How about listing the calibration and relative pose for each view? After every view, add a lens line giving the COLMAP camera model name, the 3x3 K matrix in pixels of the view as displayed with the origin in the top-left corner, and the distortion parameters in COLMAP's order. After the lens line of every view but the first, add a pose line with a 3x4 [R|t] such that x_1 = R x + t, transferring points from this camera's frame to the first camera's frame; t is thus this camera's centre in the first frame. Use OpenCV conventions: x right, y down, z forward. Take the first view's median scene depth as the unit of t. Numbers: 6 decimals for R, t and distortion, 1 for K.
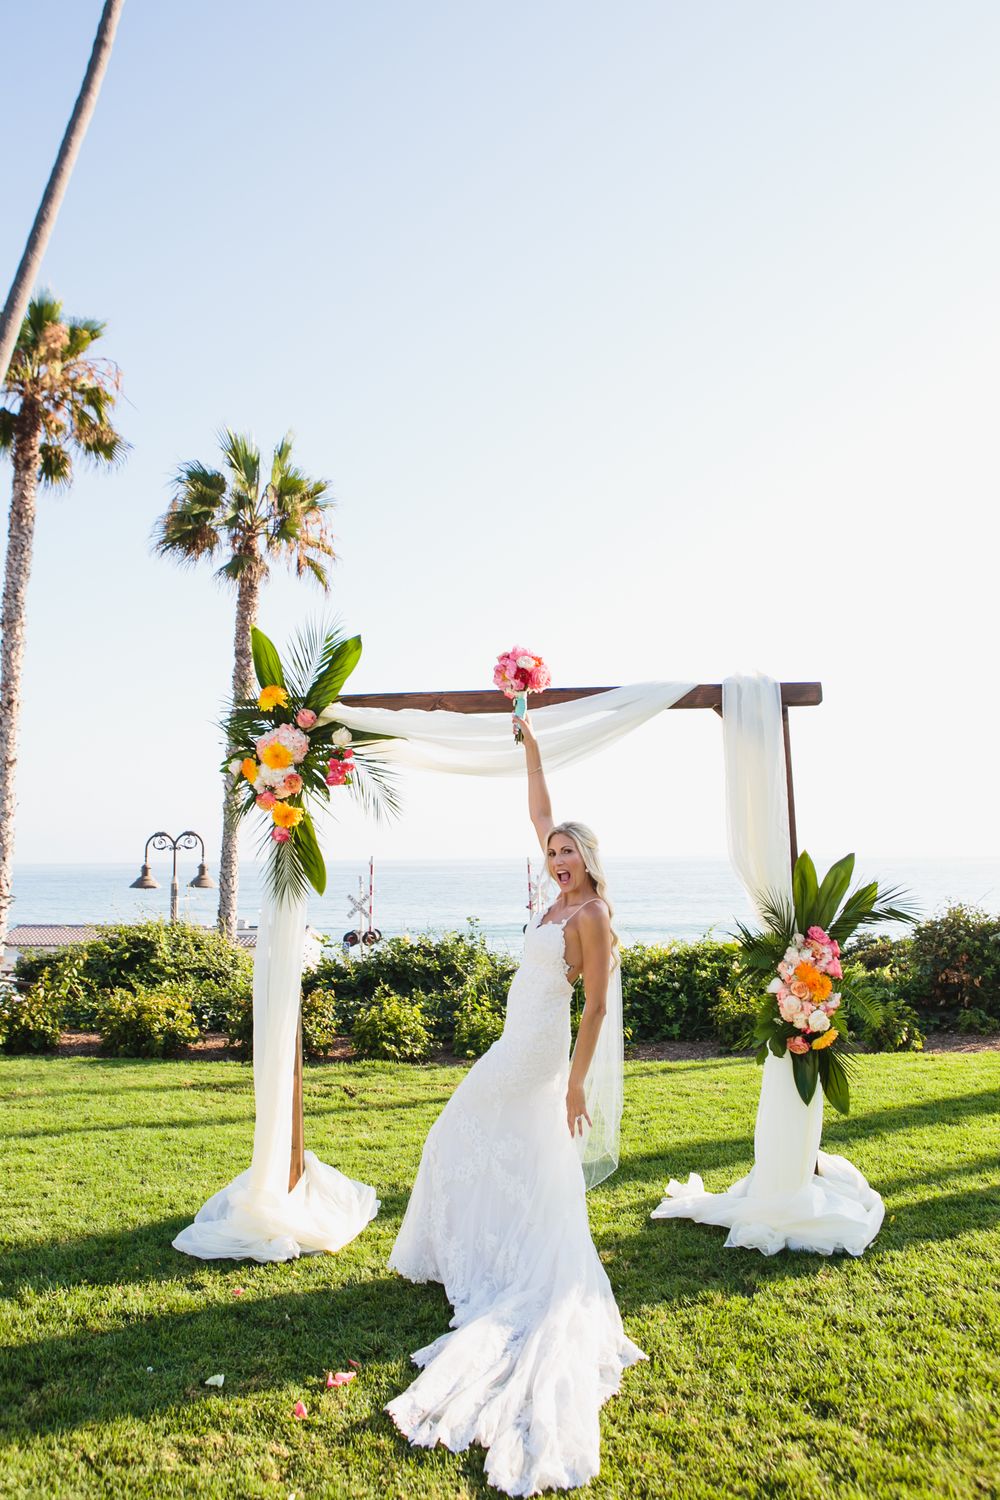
lens RADIAL K [[1066.0, 0, 506.7], [0, 1066.0, 748.1], [0, 0, 1]] dist [-0.041026, 0.000185]
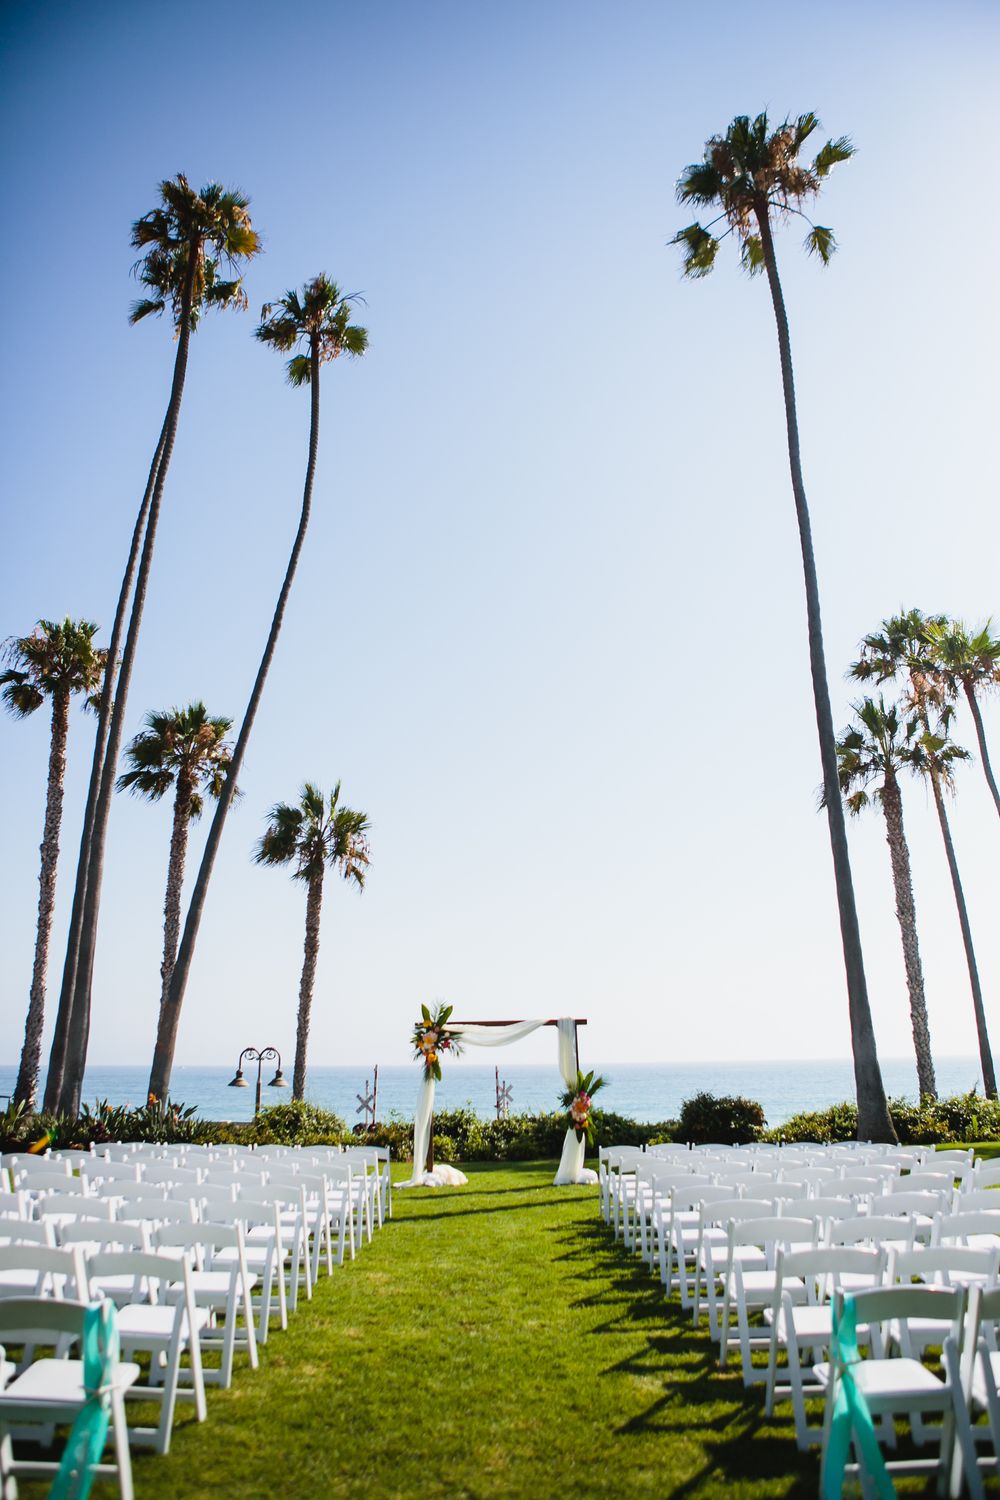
lens RADIAL K [[1022.7, 0, 500.0], [0, 1022.7, 750.0], [0, 0, 1]] dist [-0.074509, 0.001190]
pose [[0.999561, 0.012930, 0.026641, -0.016778], [-0.007416, 0.980273, -0.197511, -0.055066], [-0.028669, 0.197227, 0.979939, -0.505067]]
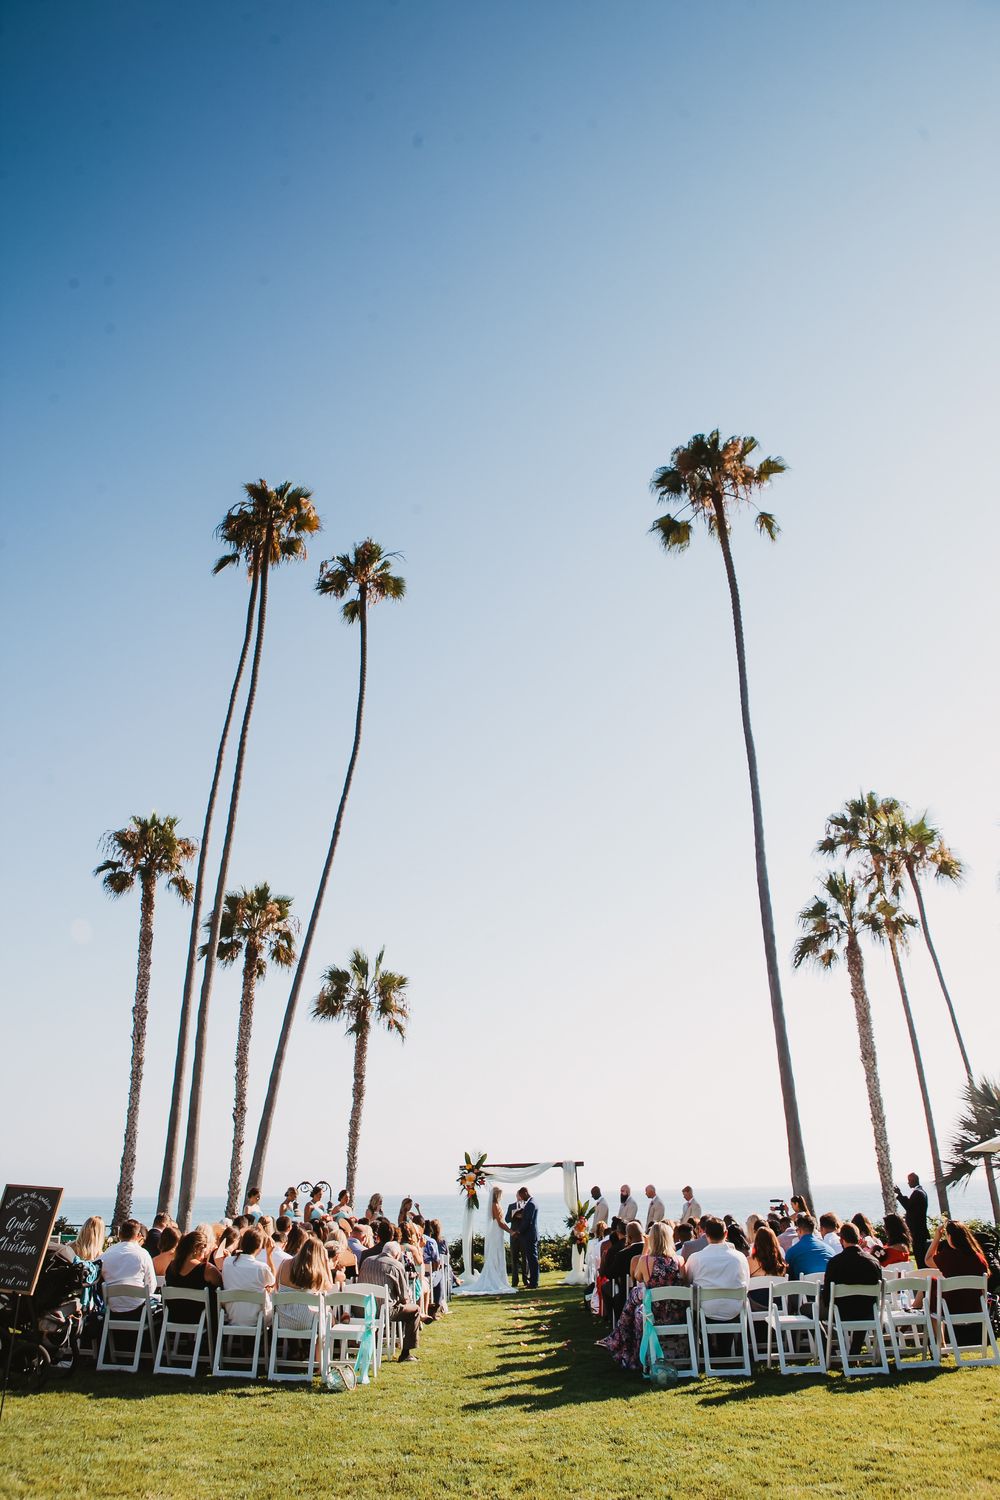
lens RADIAL K [[1043.1, 0, 500.0], [0, 1043.1, 750.0], [0, 0, 1]] dist [-0.096361, 0.068066]
pose [[0.999978, -0.001469, 0.006417, -0.021600], [0.003331, 0.953684, -0.300791, -0.090669], [-0.005678, 0.300806, 0.953668, -0.821110]]
